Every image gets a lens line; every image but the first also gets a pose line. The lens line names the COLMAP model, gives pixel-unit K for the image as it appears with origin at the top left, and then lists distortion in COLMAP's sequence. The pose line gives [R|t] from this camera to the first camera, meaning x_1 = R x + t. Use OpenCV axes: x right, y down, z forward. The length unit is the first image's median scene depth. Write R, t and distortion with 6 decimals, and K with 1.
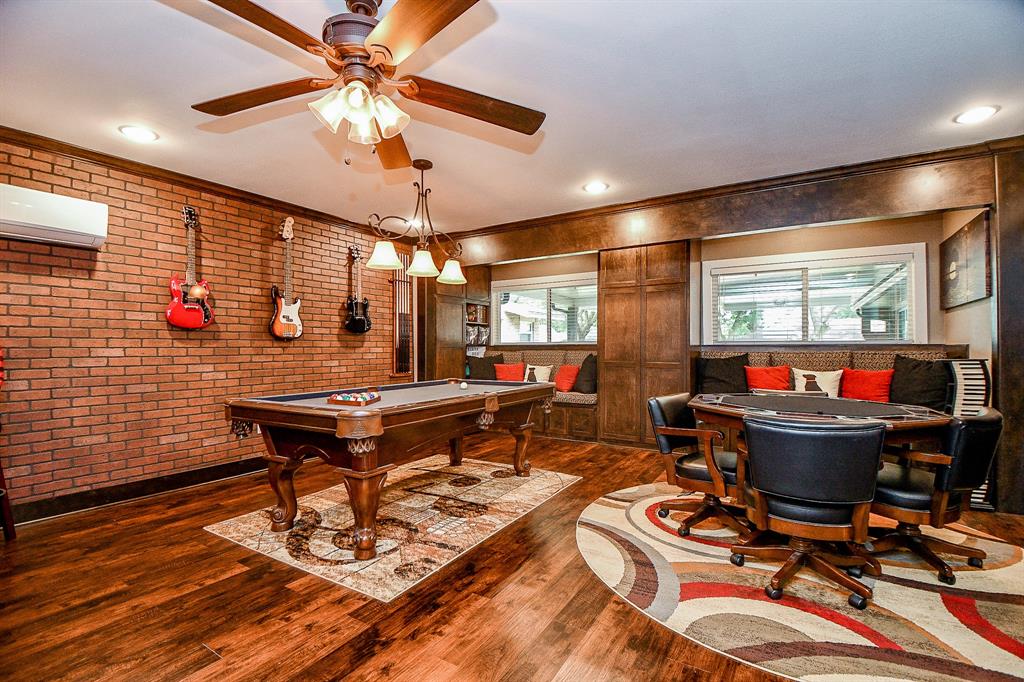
lens RADIAL K [[451.4, 0, 512.9], [0, 451.4, 346.2], [0, 0, 1]] dist [0.024900, -0.027640]
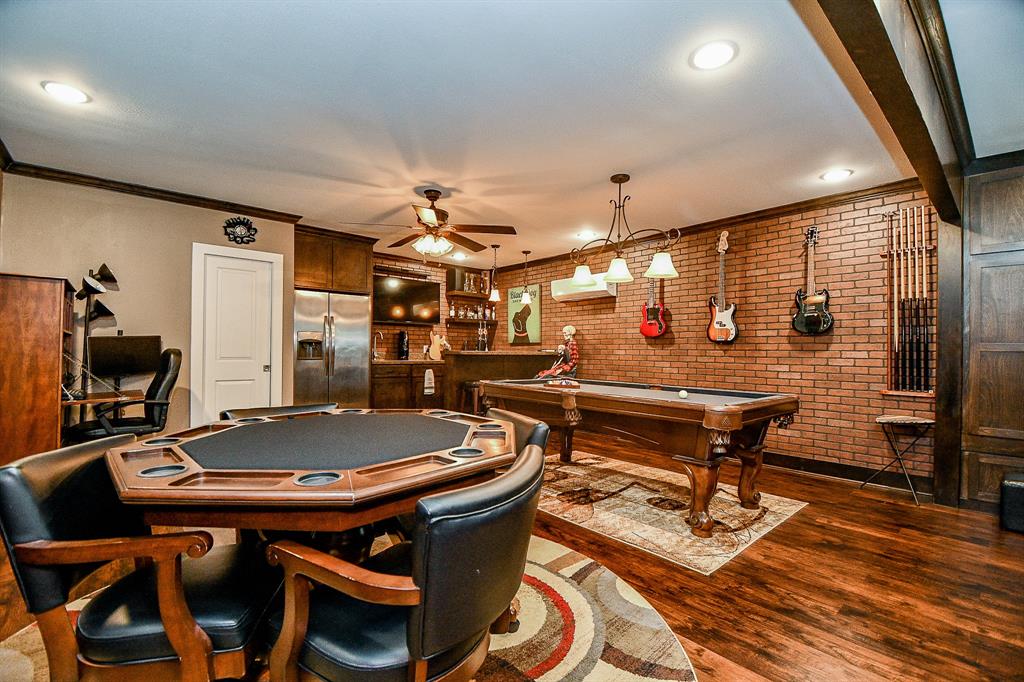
lens RADIAL K [[451.4, 0, 512.9], [0, 451.4, 346.2], [0, 0, 1]] dist [0.024900, -0.027640]
pose [[-0.300930, -0.006165, -0.953626, 0.740393], [-0.003815, 0.999979, -0.005261, 0.001012], [0.953639, 0.002055, -0.300947, 0.884298]]
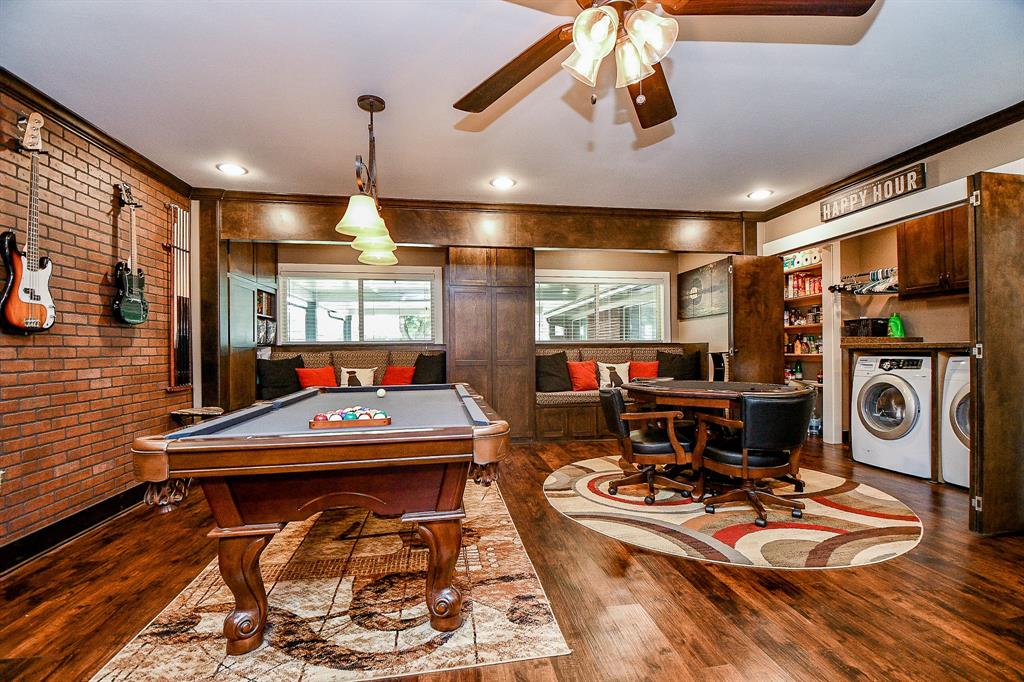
lens RADIAL K [[458.0, 0, 516.4], [0, 458.0, 347.8], [0, 0, 1]] dist [0.023891, -0.029987]
pose [[0.759795, -0.005242, 0.650141, -0.424010], [0.005591, 0.999983, 0.001528, 0.006785], [-0.650138, 0.002474, 0.759812, 0.207873]]
